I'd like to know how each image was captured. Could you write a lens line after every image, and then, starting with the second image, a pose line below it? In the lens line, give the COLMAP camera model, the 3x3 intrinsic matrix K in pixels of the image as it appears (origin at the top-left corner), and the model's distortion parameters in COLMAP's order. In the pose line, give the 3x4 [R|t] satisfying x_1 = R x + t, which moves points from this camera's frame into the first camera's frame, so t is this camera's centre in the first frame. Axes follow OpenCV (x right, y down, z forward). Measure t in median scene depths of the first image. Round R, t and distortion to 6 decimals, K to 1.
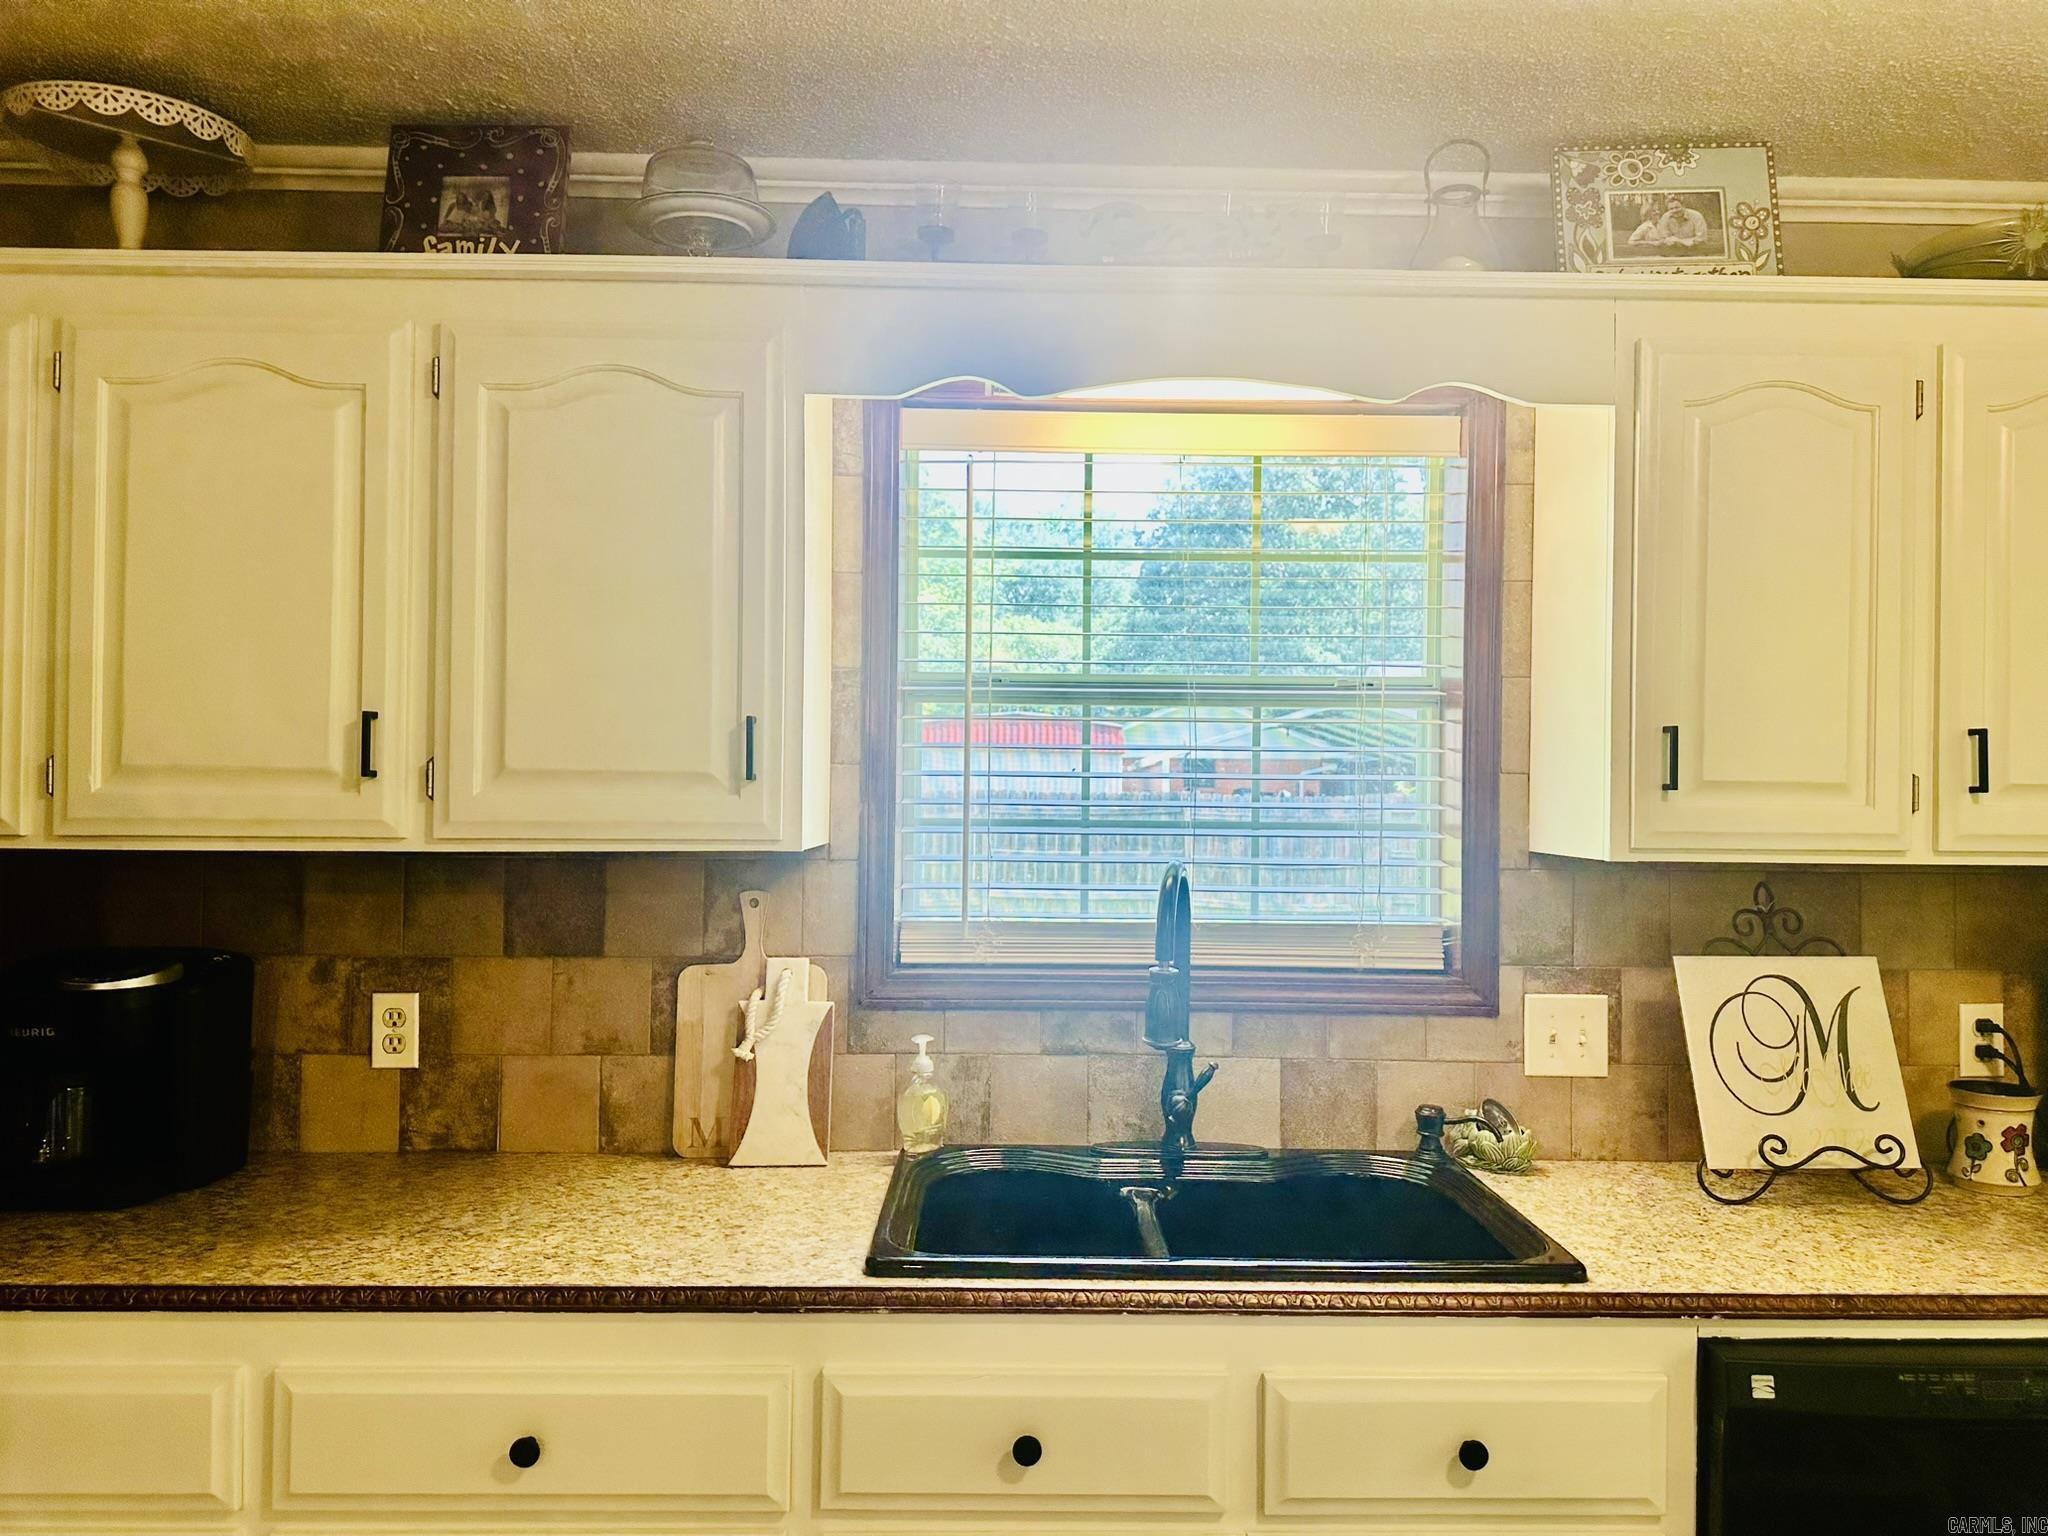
lens RADIAL K [[1435.7, 0, 1025.6], [0, 1435.7, 775.3], [0, 0, 1]] dist [0.091676, -0.117690]
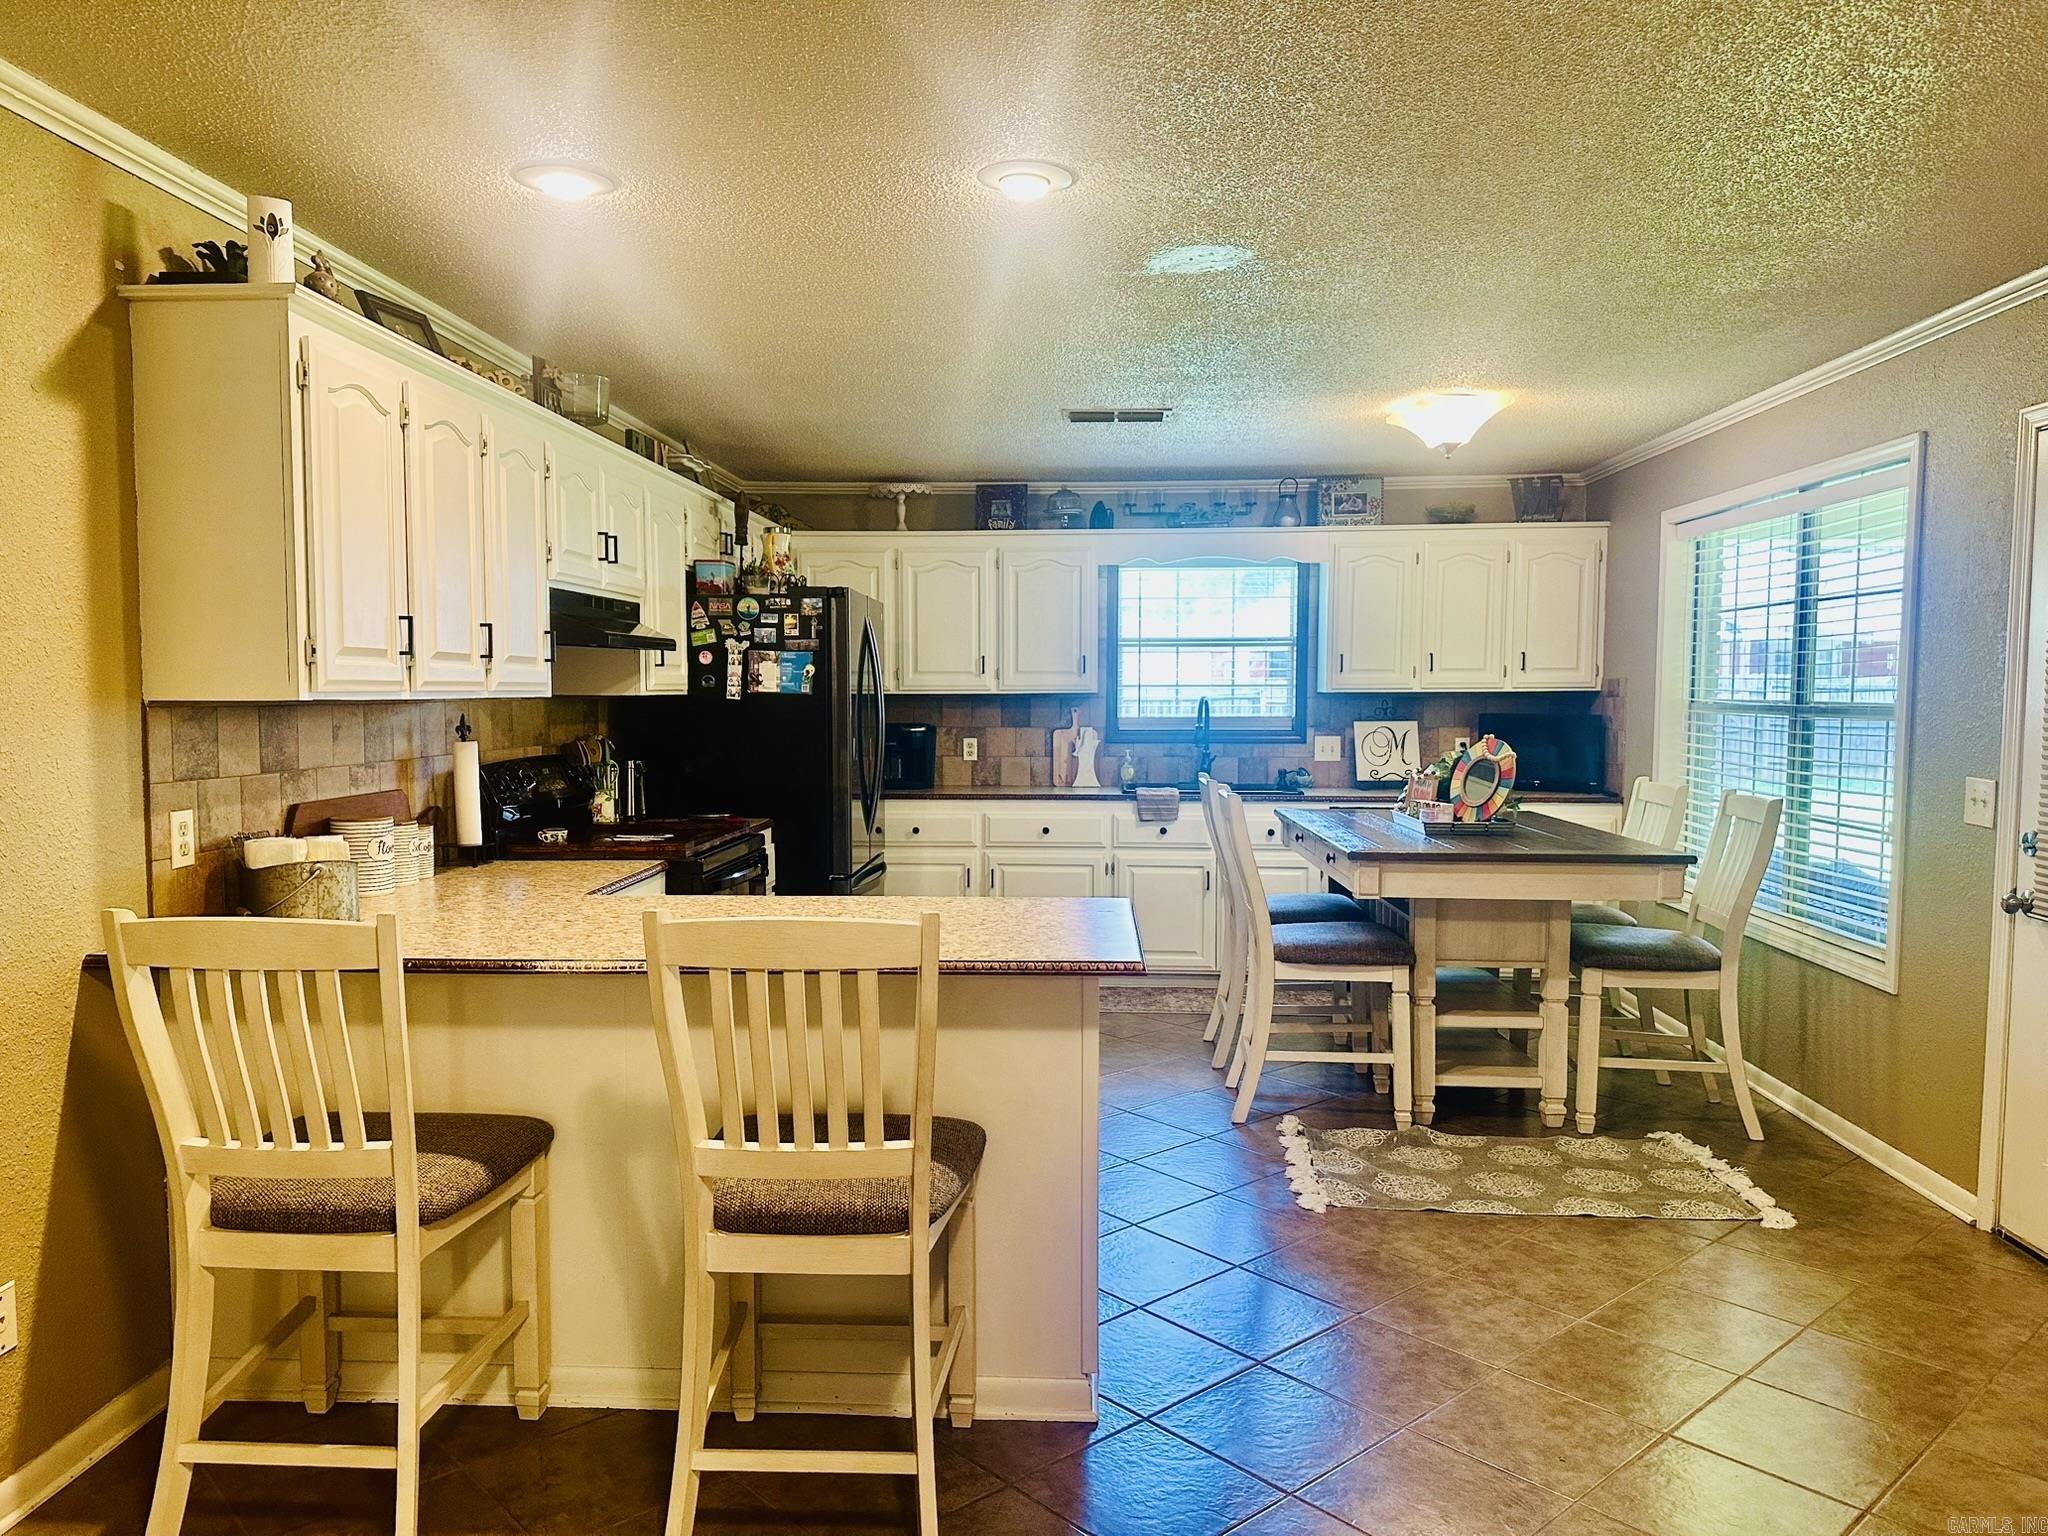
lens RADIAL K [[1435.7, 0, 1009.9], [0, 1435.7, 779.3], [0, 0, 1]] dist [0.091676, -0.117690]
pose [[0.995601, -0.005346, -0.093547, -0.032603], [0.012264, 0.997218, 0.073530, 0.002350], [0.092893, -0.074354, 0.992896, -2.278810]]
